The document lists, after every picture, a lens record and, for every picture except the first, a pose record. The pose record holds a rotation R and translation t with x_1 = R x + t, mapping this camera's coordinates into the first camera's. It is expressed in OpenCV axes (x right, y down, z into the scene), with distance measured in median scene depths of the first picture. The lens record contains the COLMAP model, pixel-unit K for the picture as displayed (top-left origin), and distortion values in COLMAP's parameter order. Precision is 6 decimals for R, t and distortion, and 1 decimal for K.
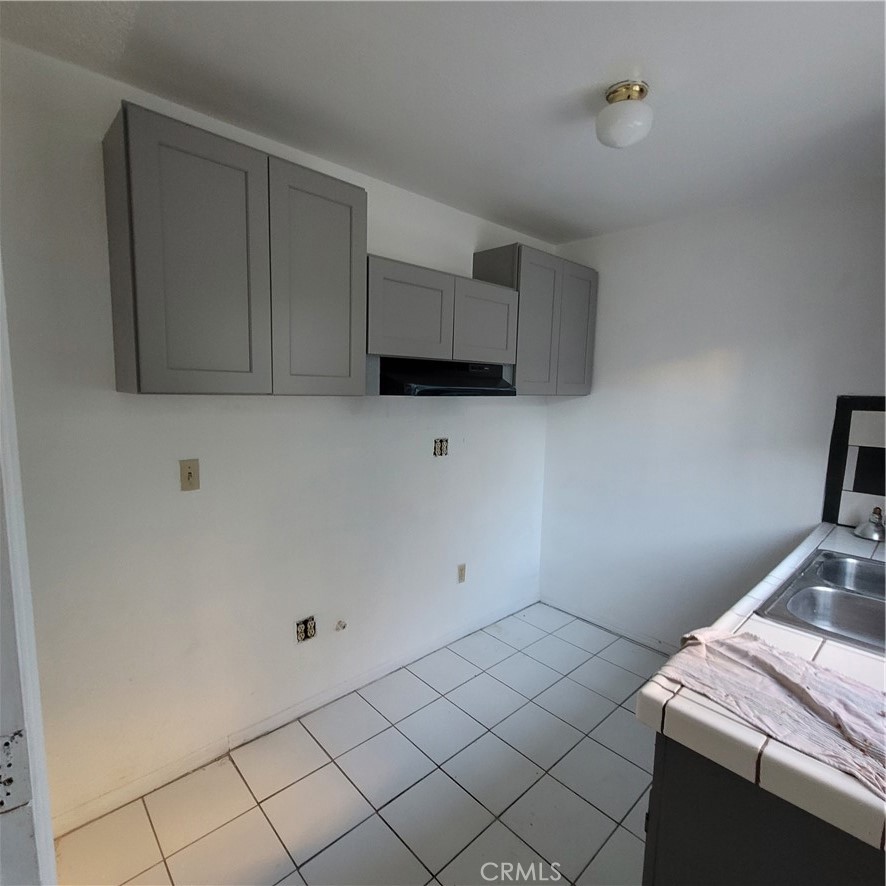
lens RADIAL K [[478.1, 0, 436.1], [0, 478.1, 449.2], [0, 0, 1]] dist [-0.005203, 0.001348]
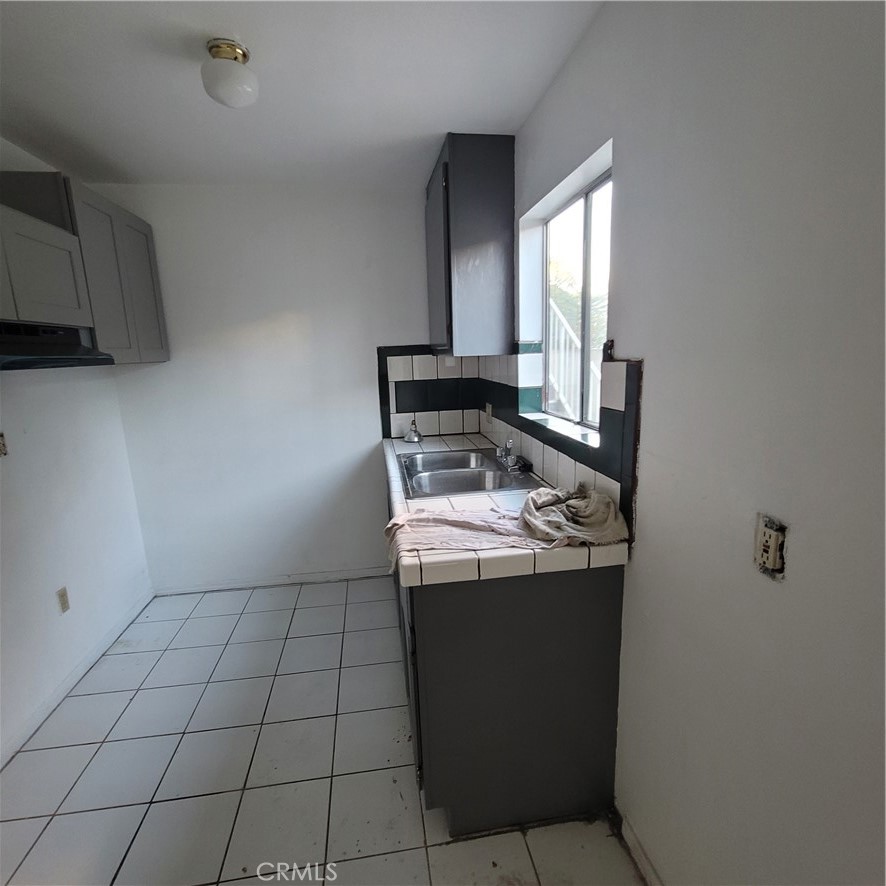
lens RADIAL K [[478.1, 0, 436.1], [0, 478.1, 449.2], [0, 0, 1]] dist [-0.005203, 0.001348]
pose [[0.573793, -0.210818, 0.791402, -0.242130], [0.160335, 0.976520, 0.143882, 0.006295], [-0.803153, 0.044331, 0.594122, 0.053751]]
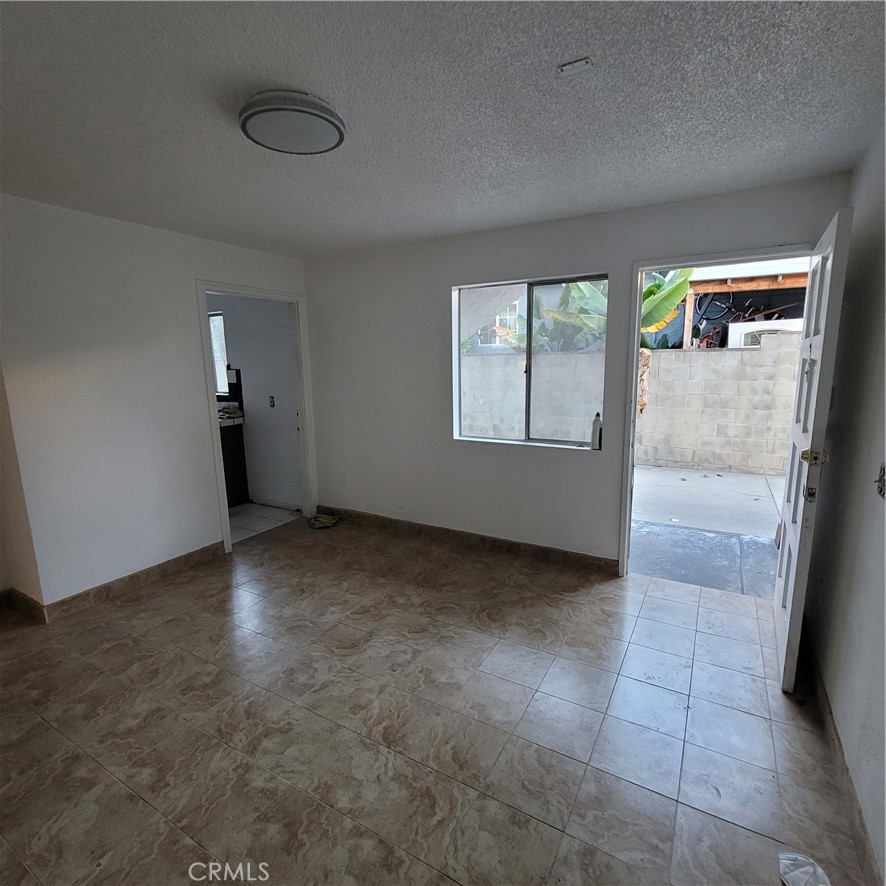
lens RADIAL K [[478.1, 0, 436.1], [0, 478.1, 449.2], [0, 0, 1]] dist [-0.005203, 0.001348]
pose [[-0.287192, -0.192945, 0.938239, -2.300074], [0.137726, 0.961007, 0.239784, -0.030428], [-0.947920, 0.198084, -0.249421, -0.066351]]
